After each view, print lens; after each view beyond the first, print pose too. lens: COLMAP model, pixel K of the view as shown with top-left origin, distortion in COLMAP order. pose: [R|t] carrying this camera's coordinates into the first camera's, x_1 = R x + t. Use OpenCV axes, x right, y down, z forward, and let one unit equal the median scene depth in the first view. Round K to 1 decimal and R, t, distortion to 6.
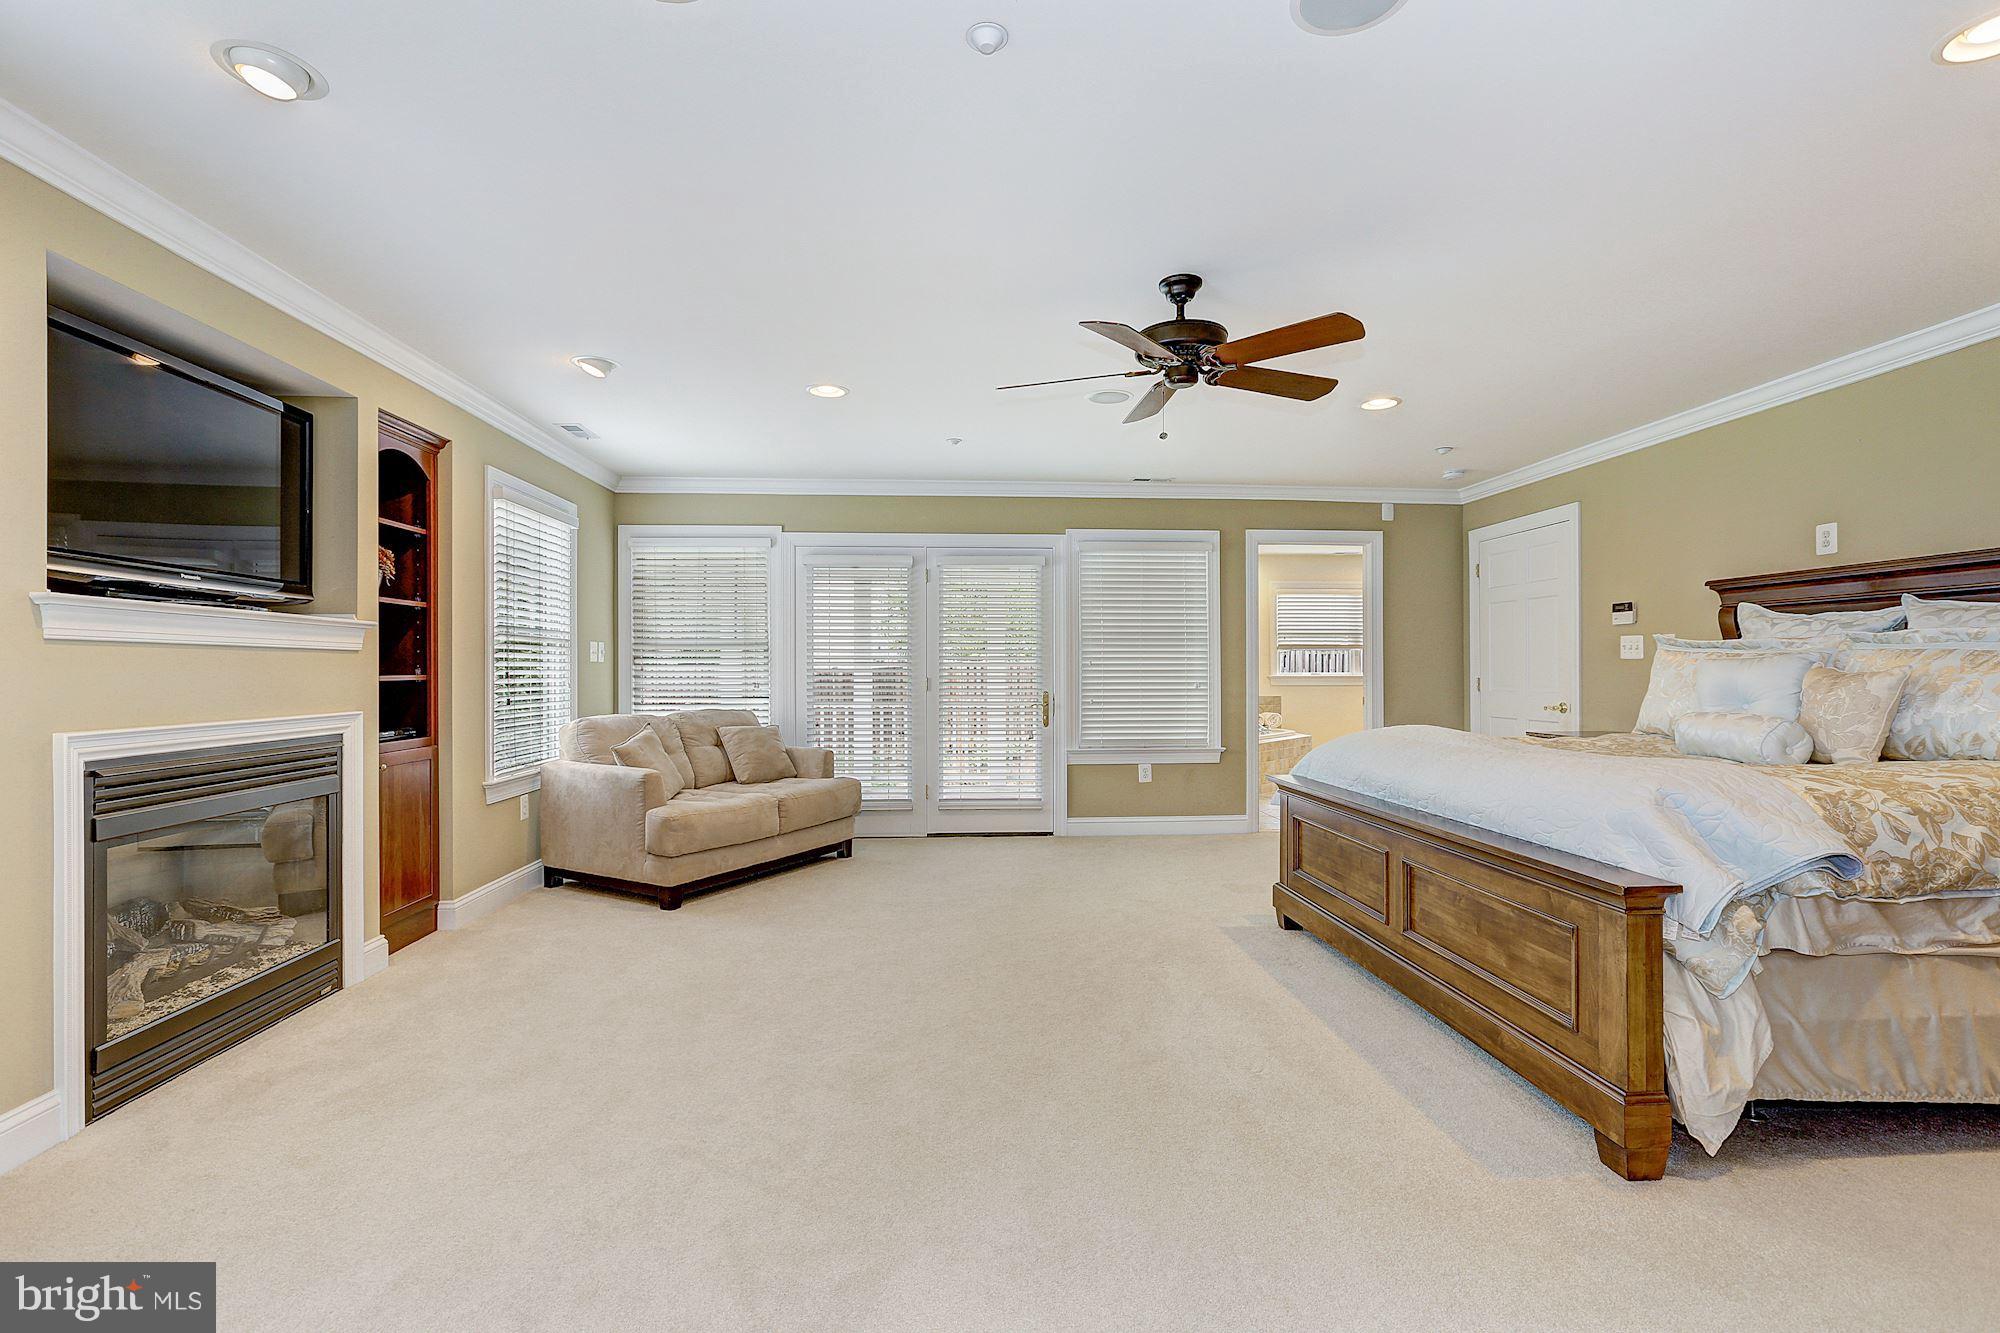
lens RADIAL K [[971.4, 0, 994.0], [0, 971.4, 664.3], [0, 0, 1]] dist [-0.045059, 0.018530]
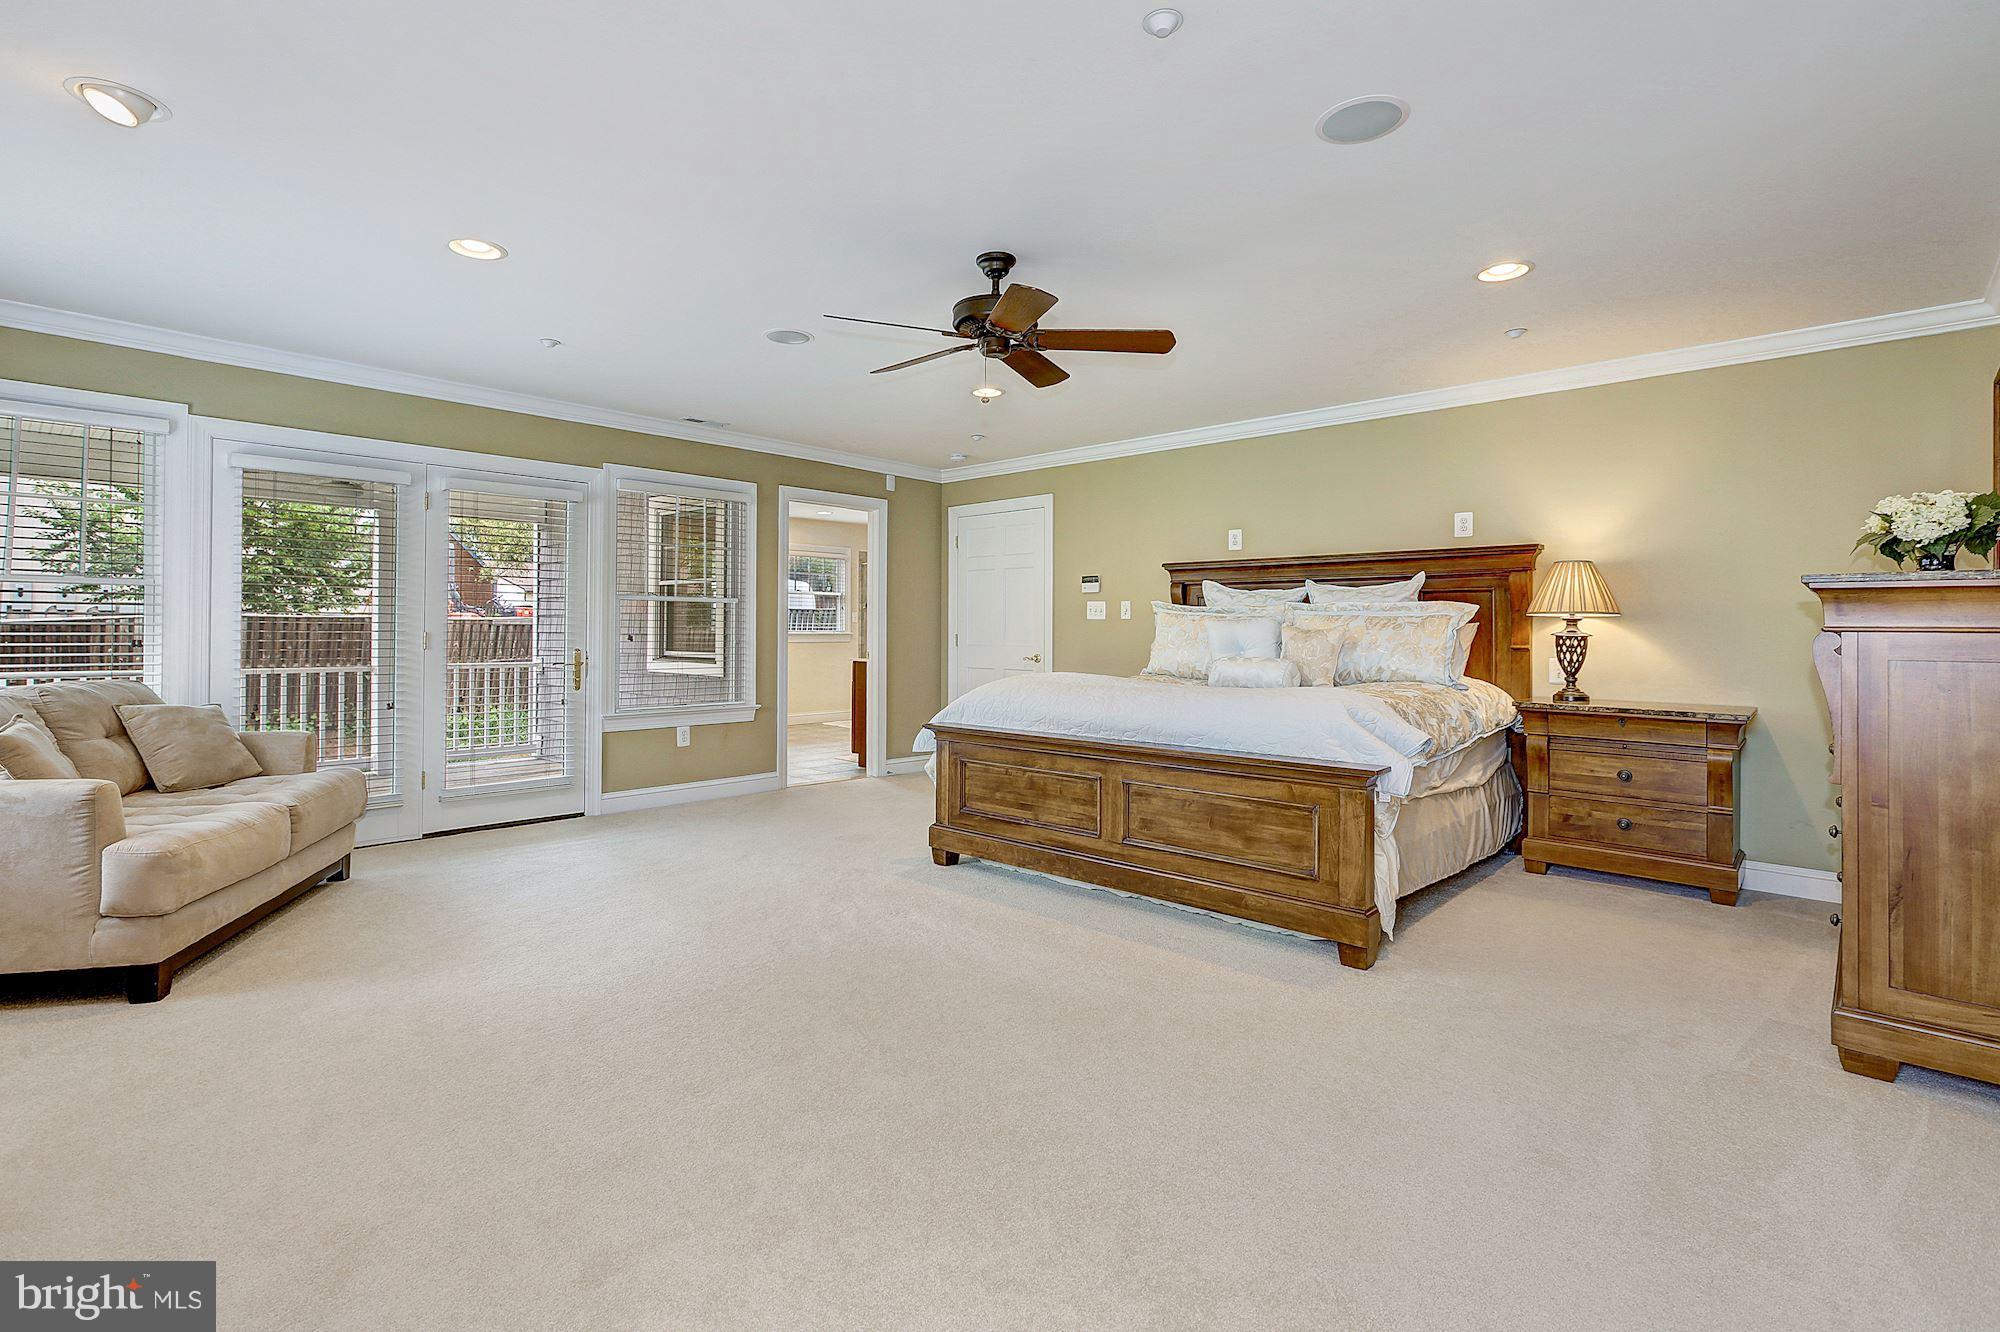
lens RADIAL K [[988.4, 0, 1002.0], [0, 988.4, 615.9], [0, 0, 1]] dist [-0.034493, 0.019685]
pose [[0.696276, 0.016215, 0.717591, -0.471430], [-0.010373, 0.999868, -0.012529, 0.009414], [-0.717699, 0.001280, 0.696352, 0.194359]]
